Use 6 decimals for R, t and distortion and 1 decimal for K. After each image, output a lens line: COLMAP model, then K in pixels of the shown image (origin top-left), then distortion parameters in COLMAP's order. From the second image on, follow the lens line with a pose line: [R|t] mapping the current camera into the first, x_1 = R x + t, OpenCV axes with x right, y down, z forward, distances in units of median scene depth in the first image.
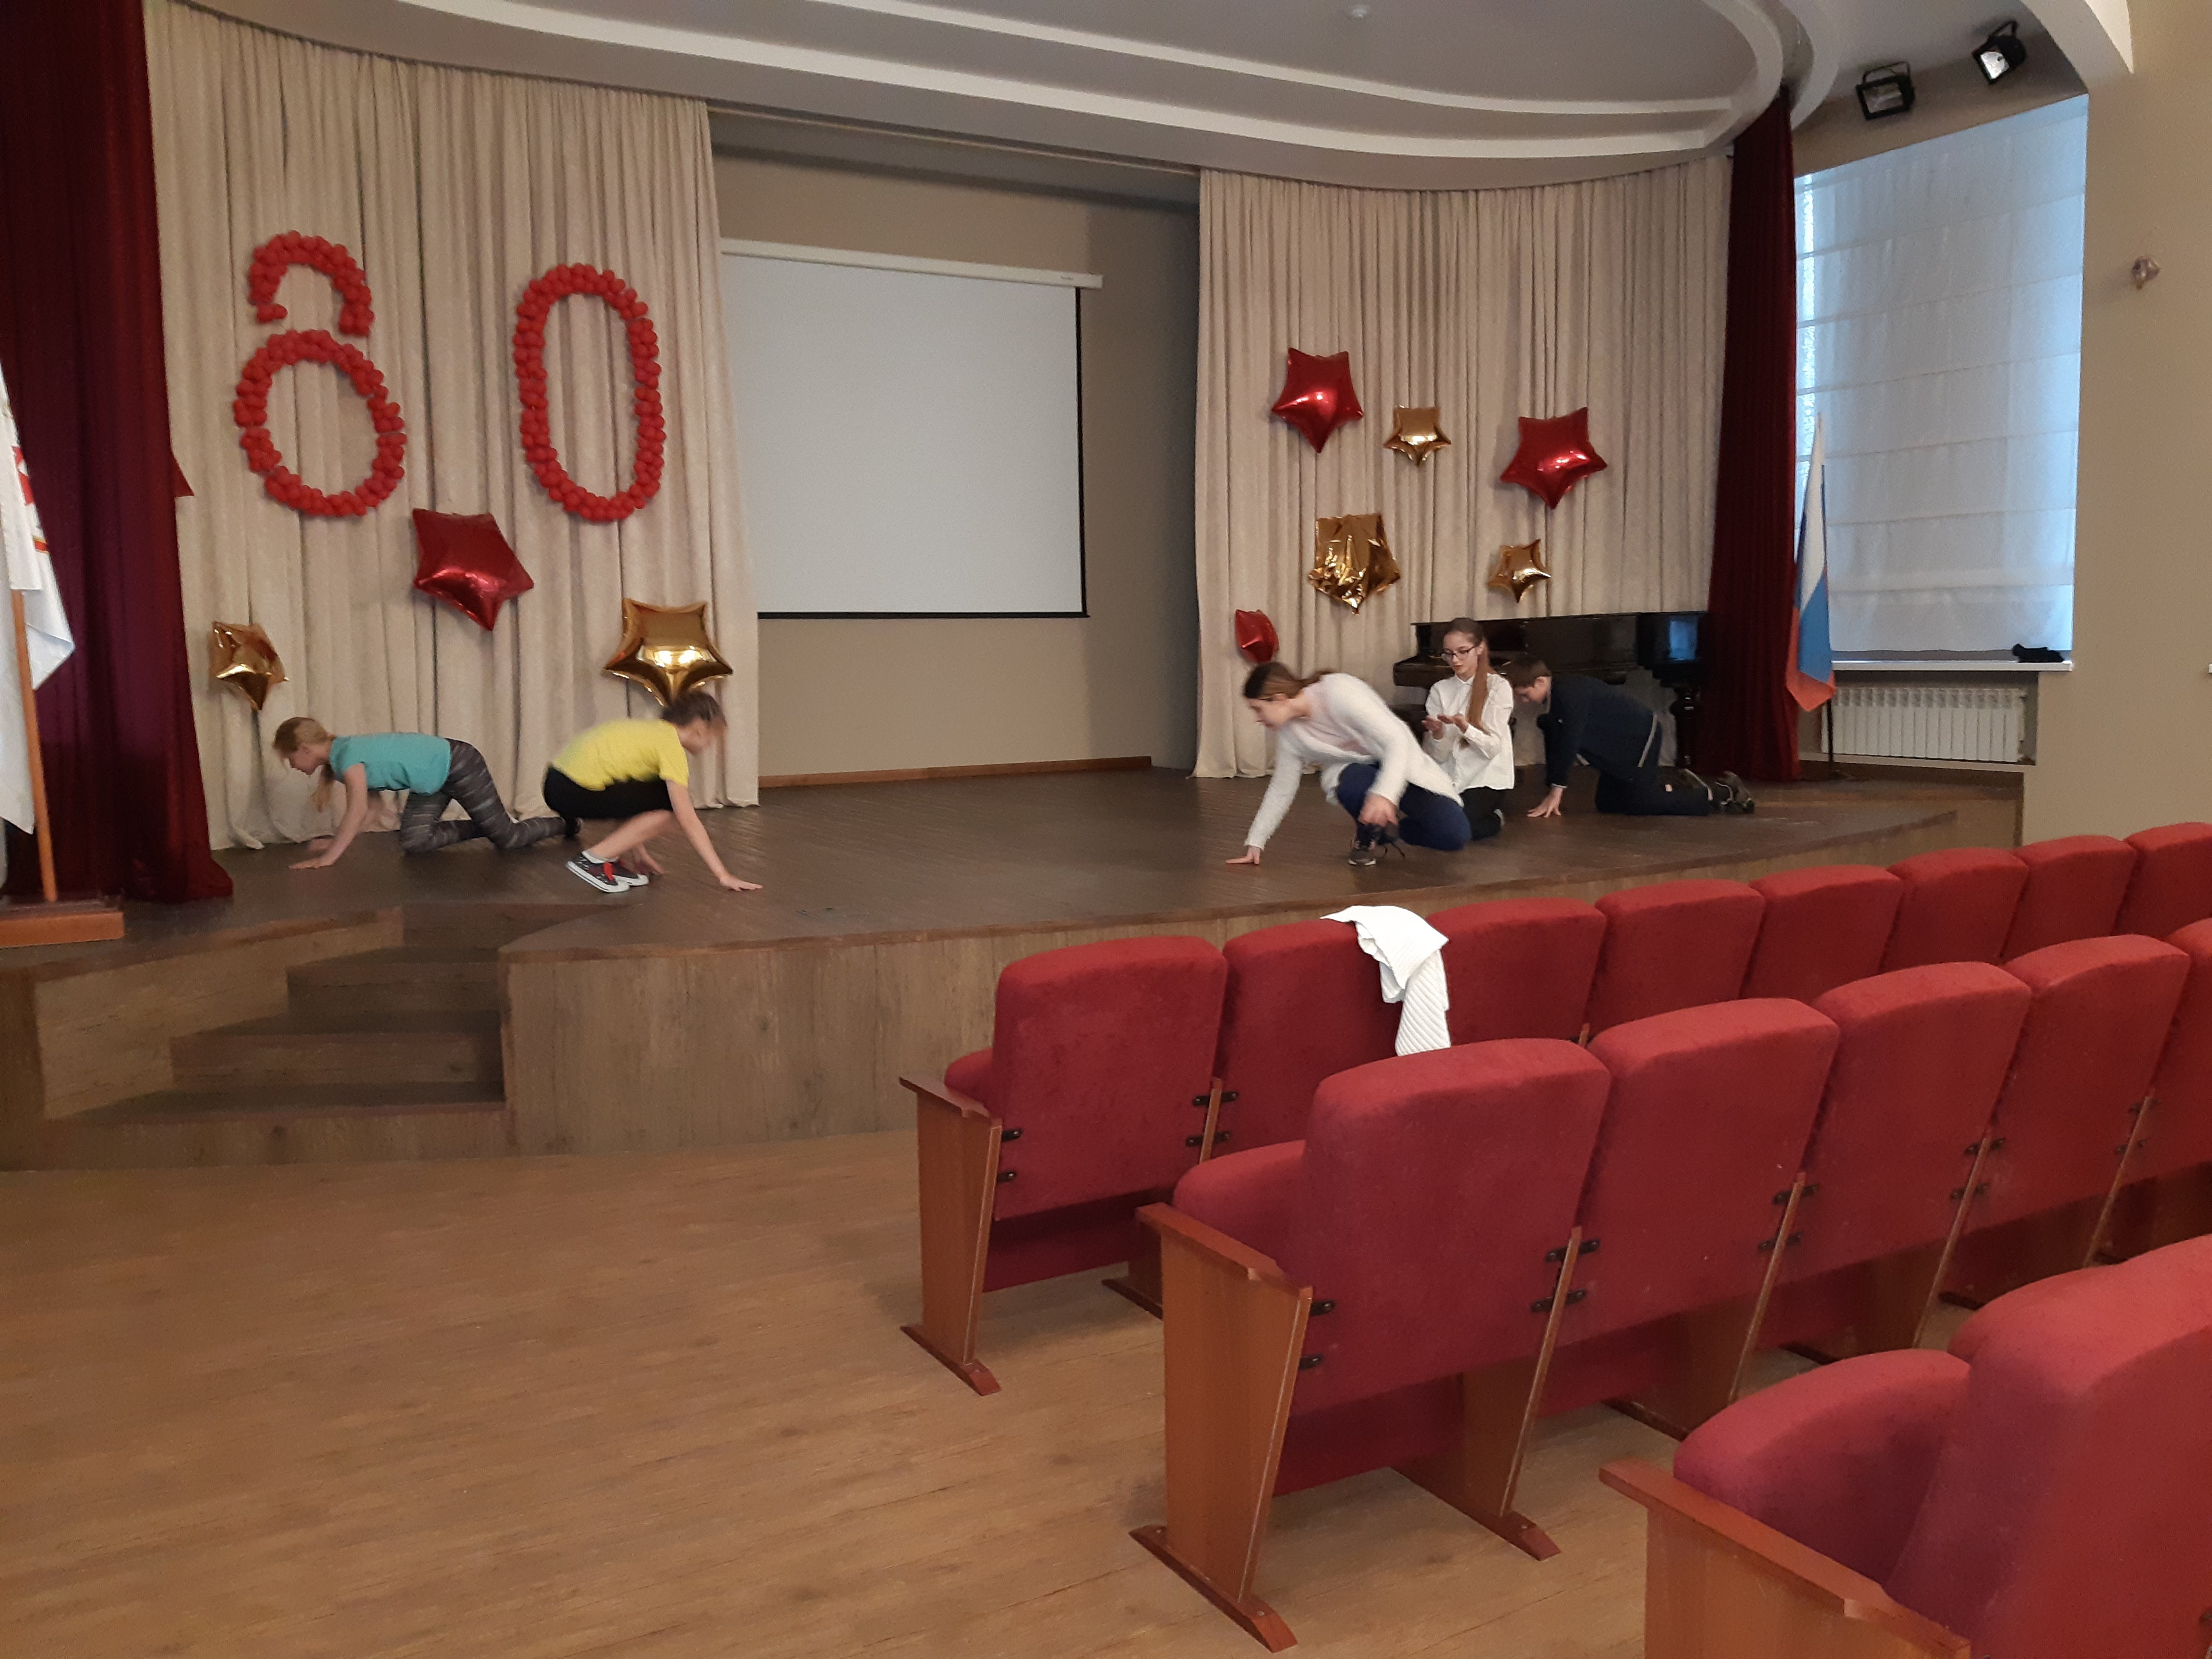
lens RADIAL K [[1707.8, 0, 1106.0], [0, 1707.8, 829.5], [0, 0, 1]] dist [0.071377, -0.138435]
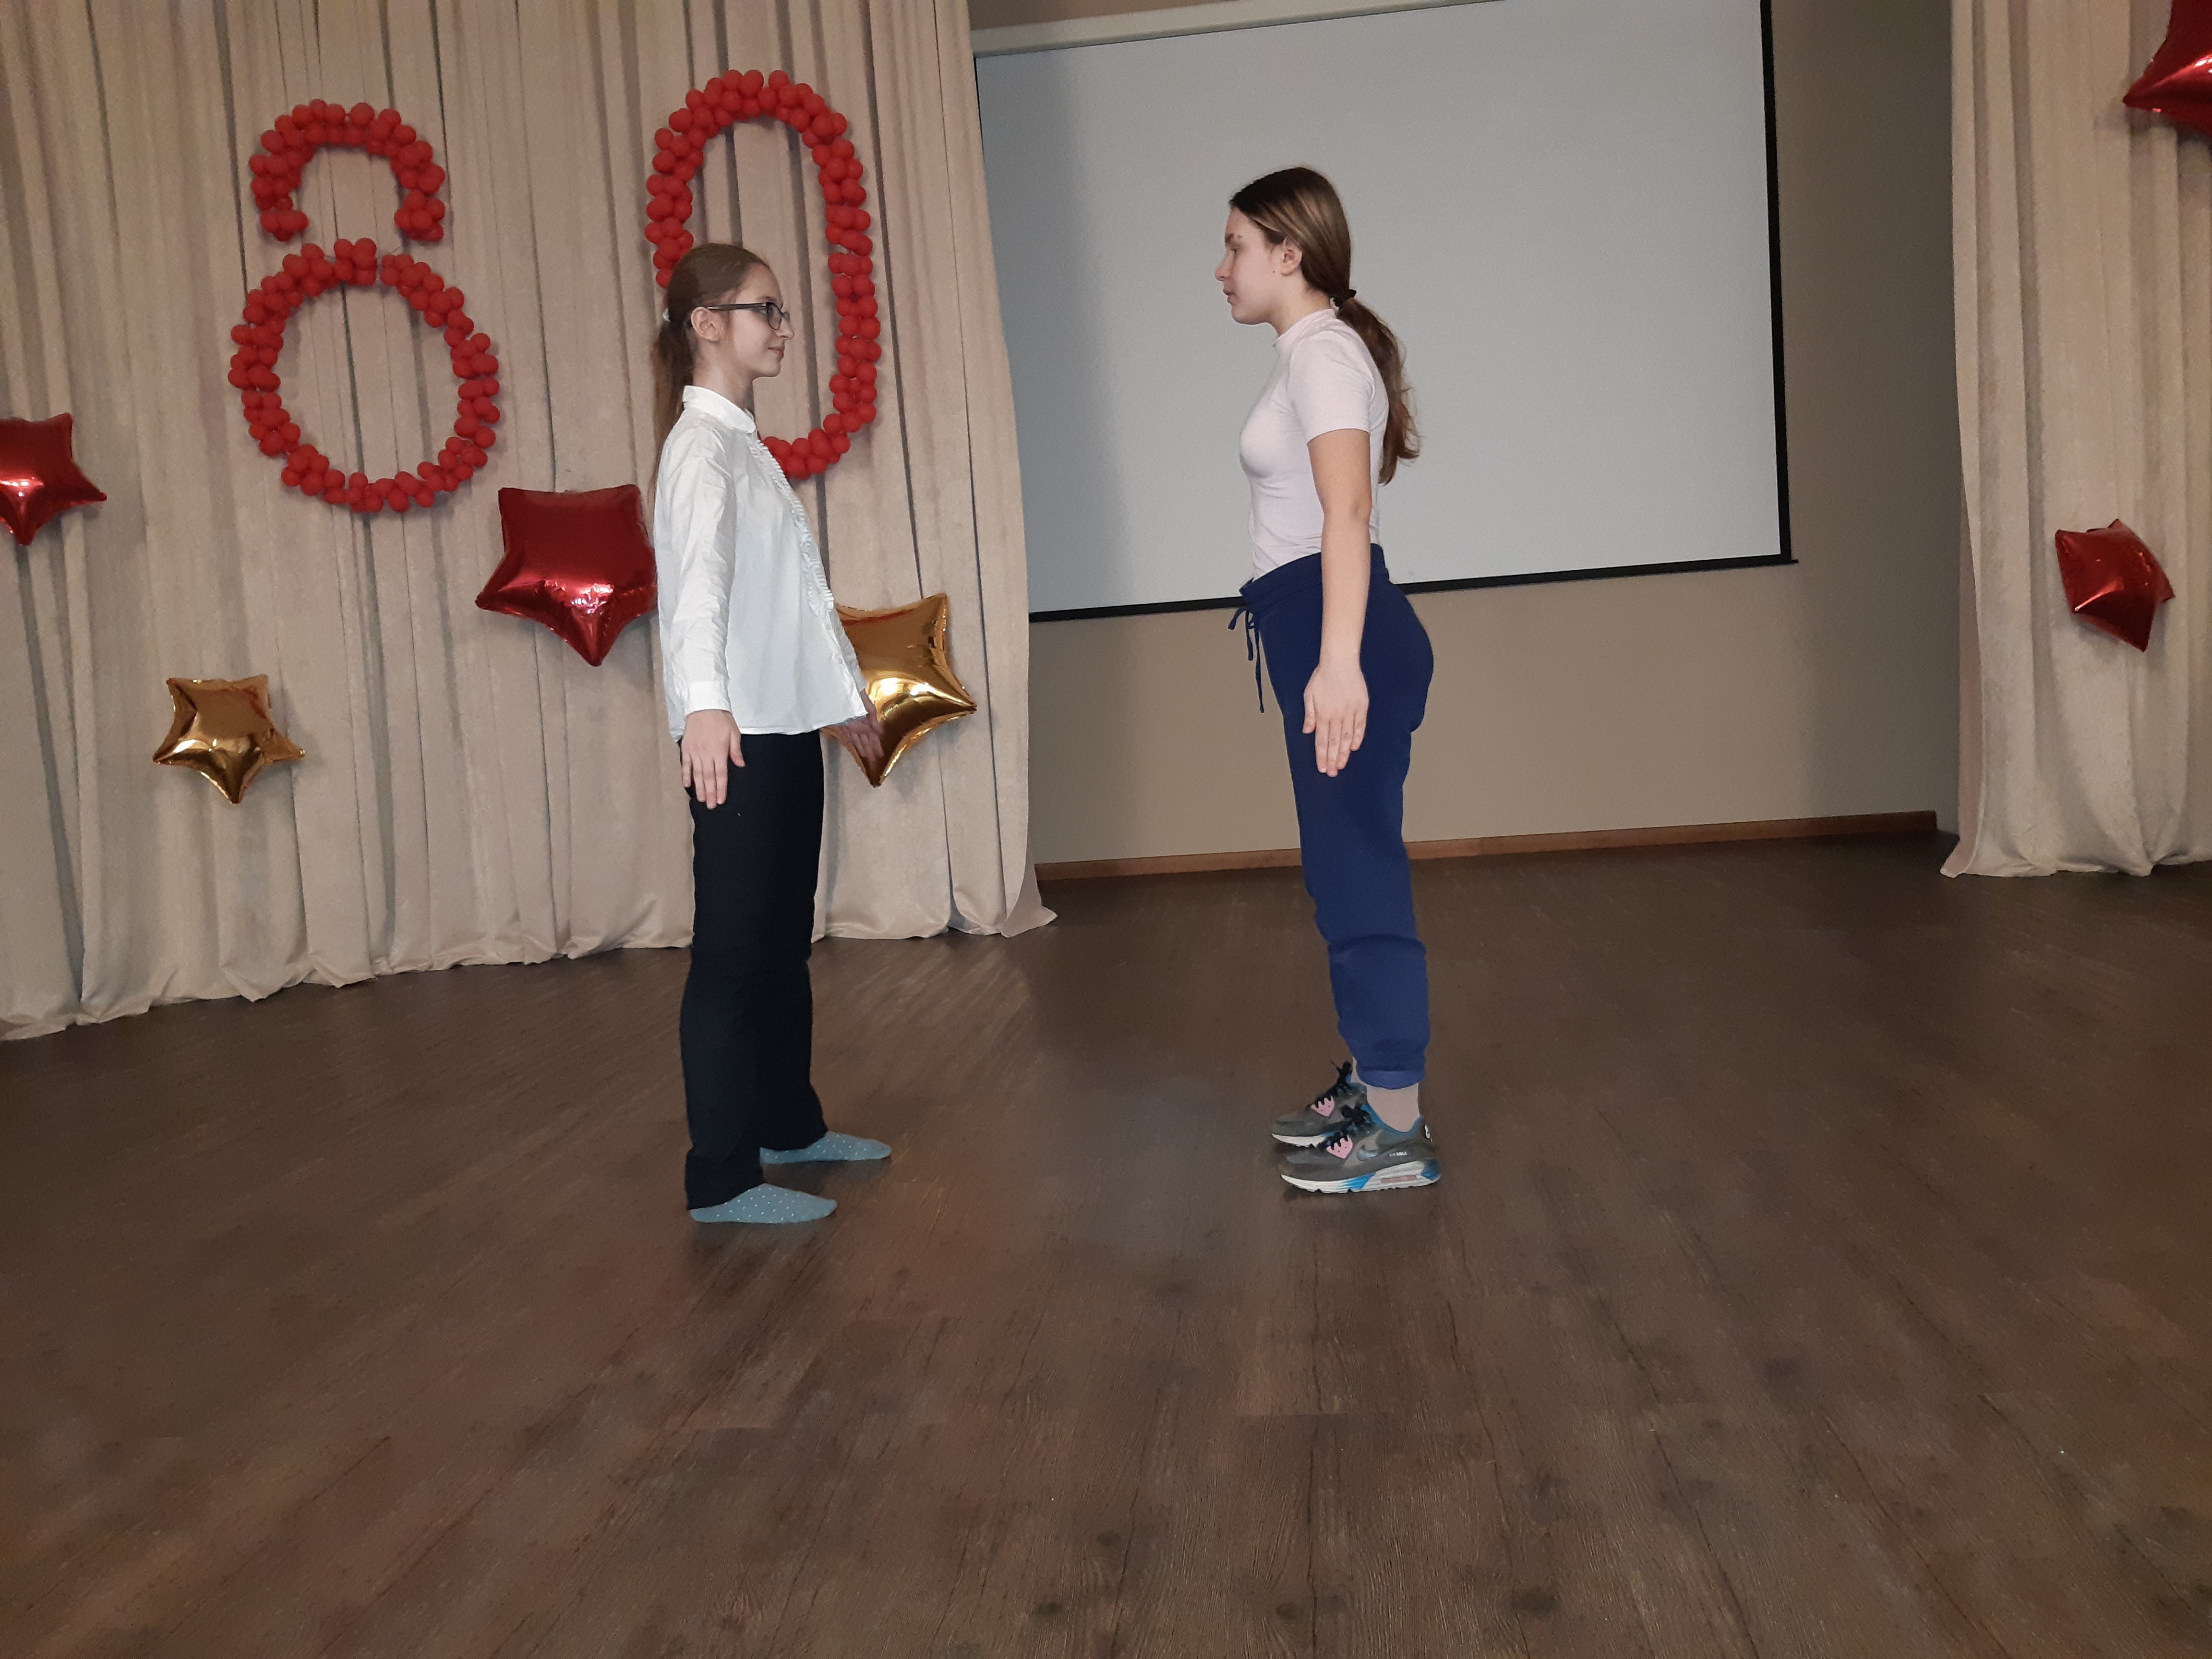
lens RADIAL K [[1693.9, 0, 1106.0], [0, 1693.9, 829.5], [0, 0, 1]] dist [0.074436, -0.150337]
pose [[0.825360, 0.015461, -0.564395, 0.152493], [-0.002990, 0.999731, 0.023014, -0.063468], [0.564599, -0.017307, 0.825184, 0.528302]]
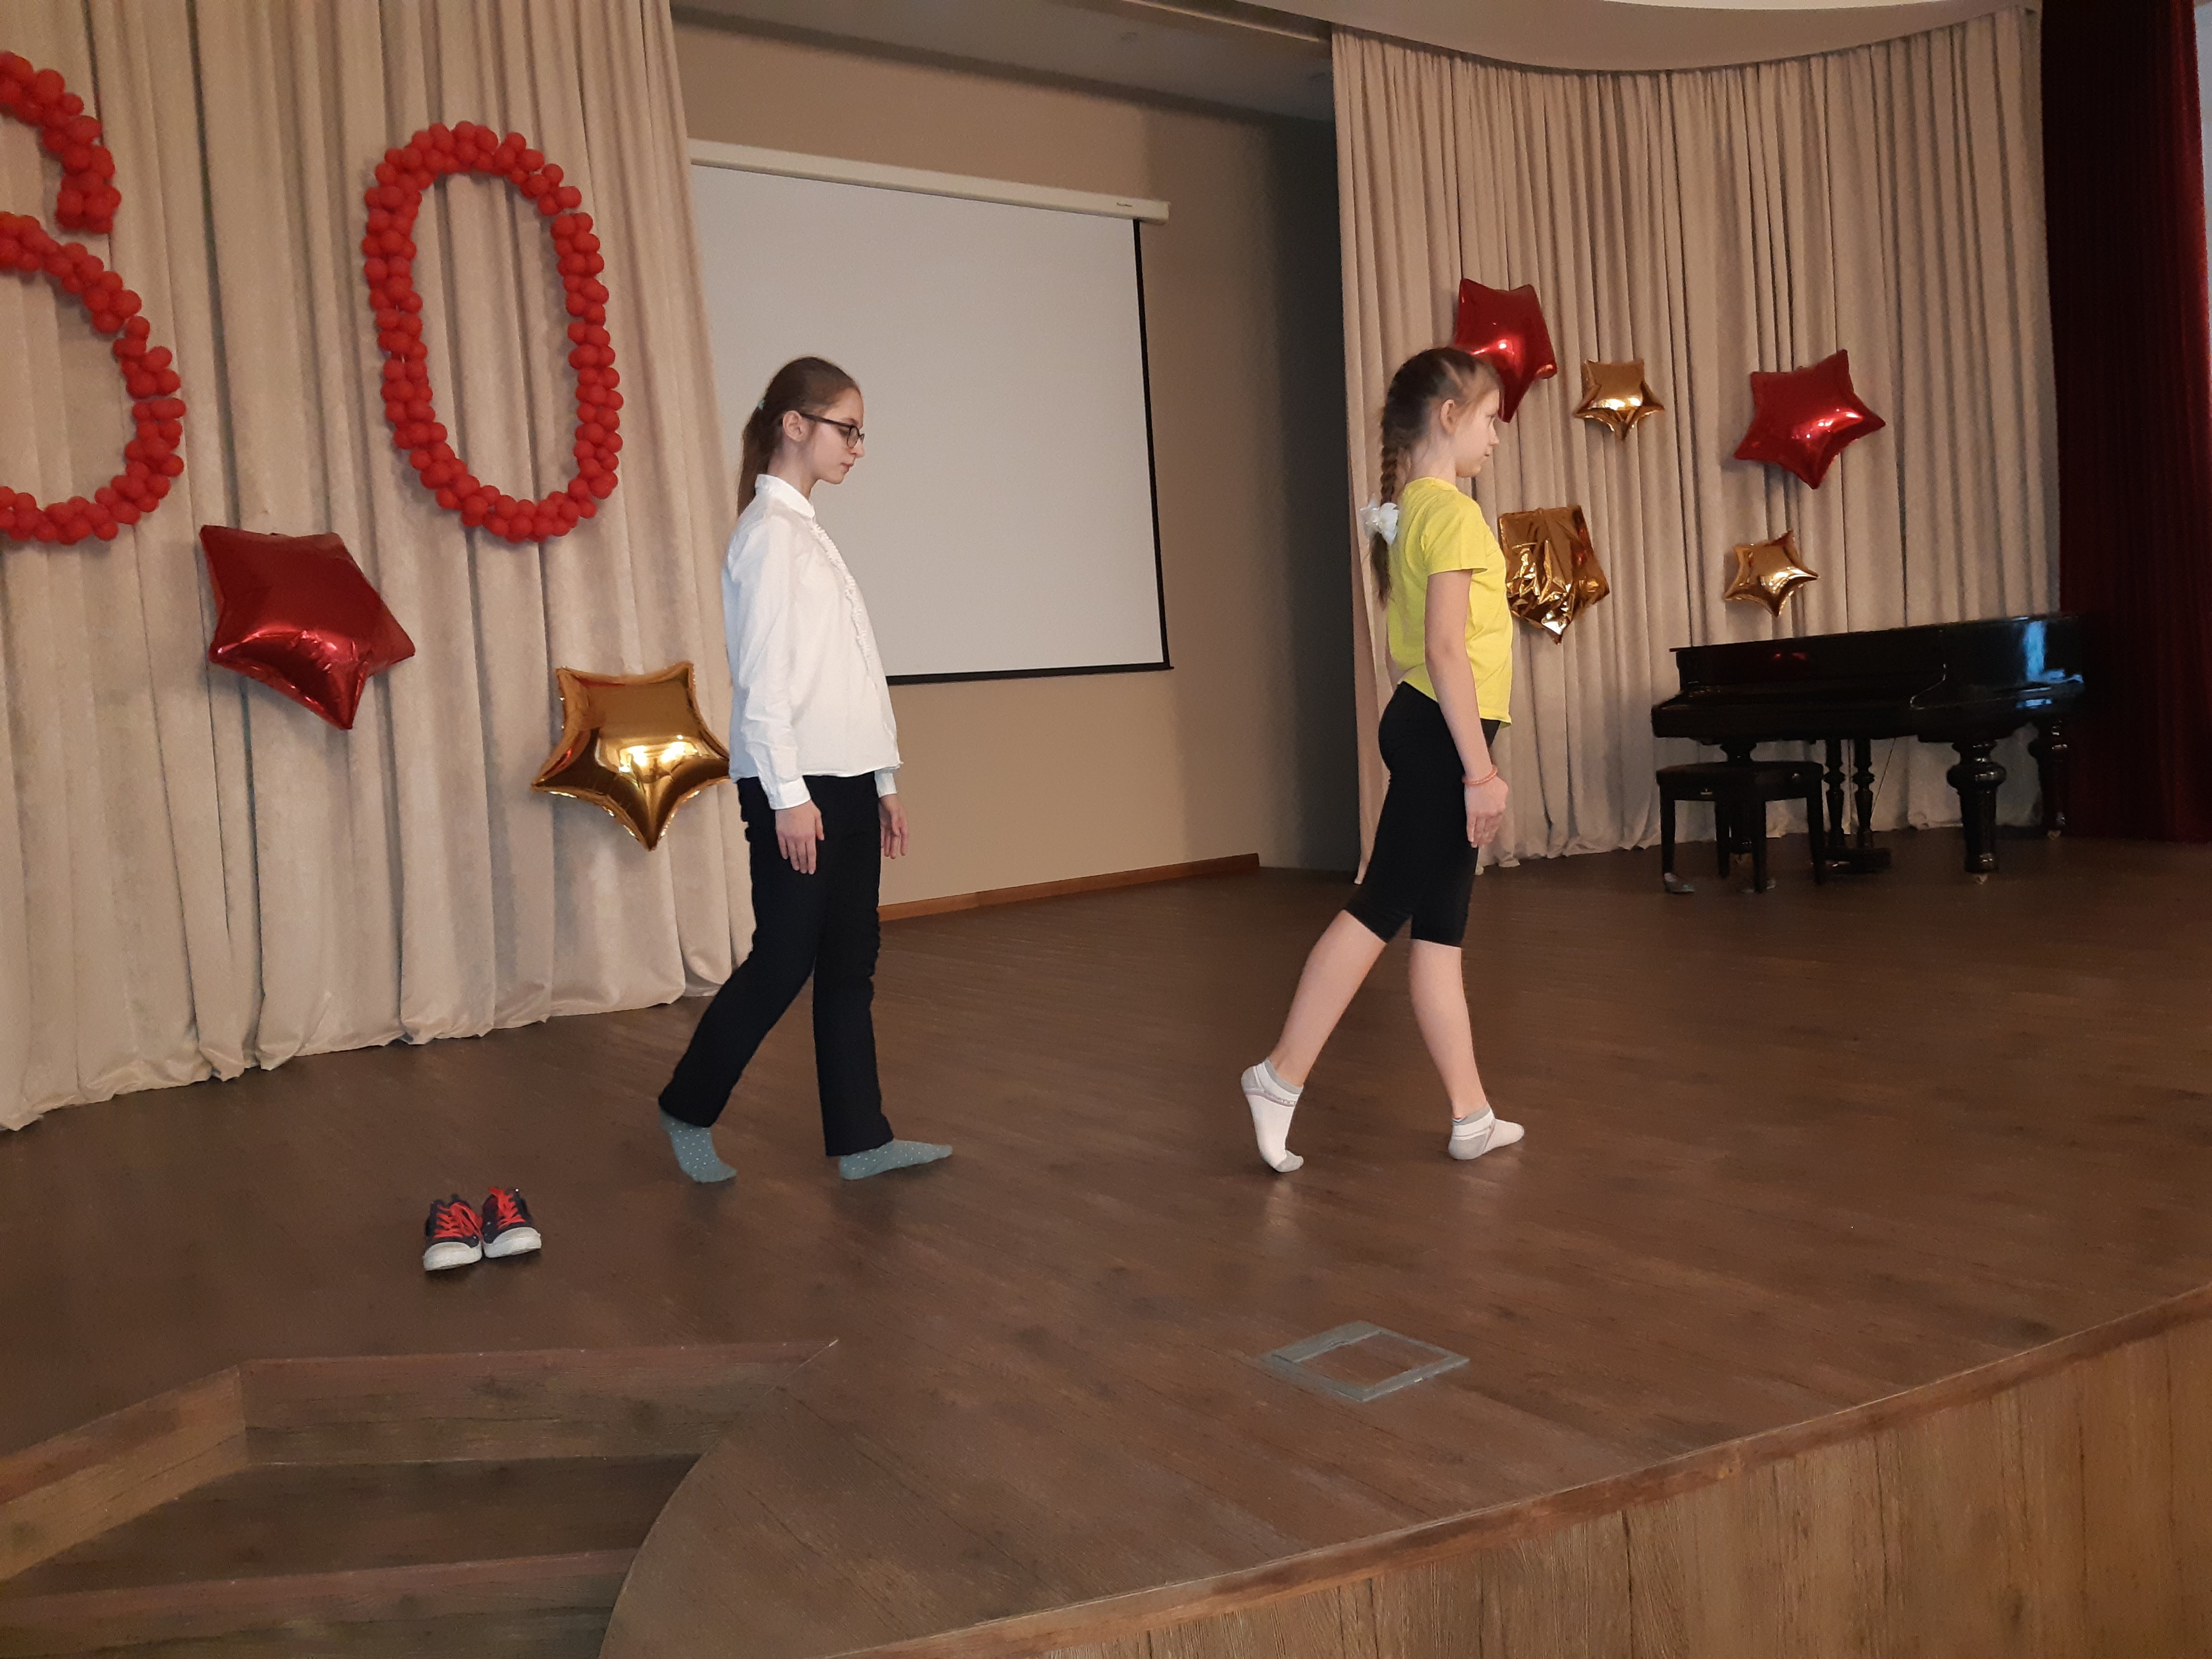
lens RADIAL K [[1707.8, 0, 1106.0], [0, 1707.8, 829.5], [0, 0, 1]] dist [0.071377, -0.138435]
pose [[0.992179, -0.061728, 0.108492, -0.154301], [0.066139, 0.997104, -0.037536, -0.038987], [-0.105860, 0.044418, 0.993388, 0.361225]]
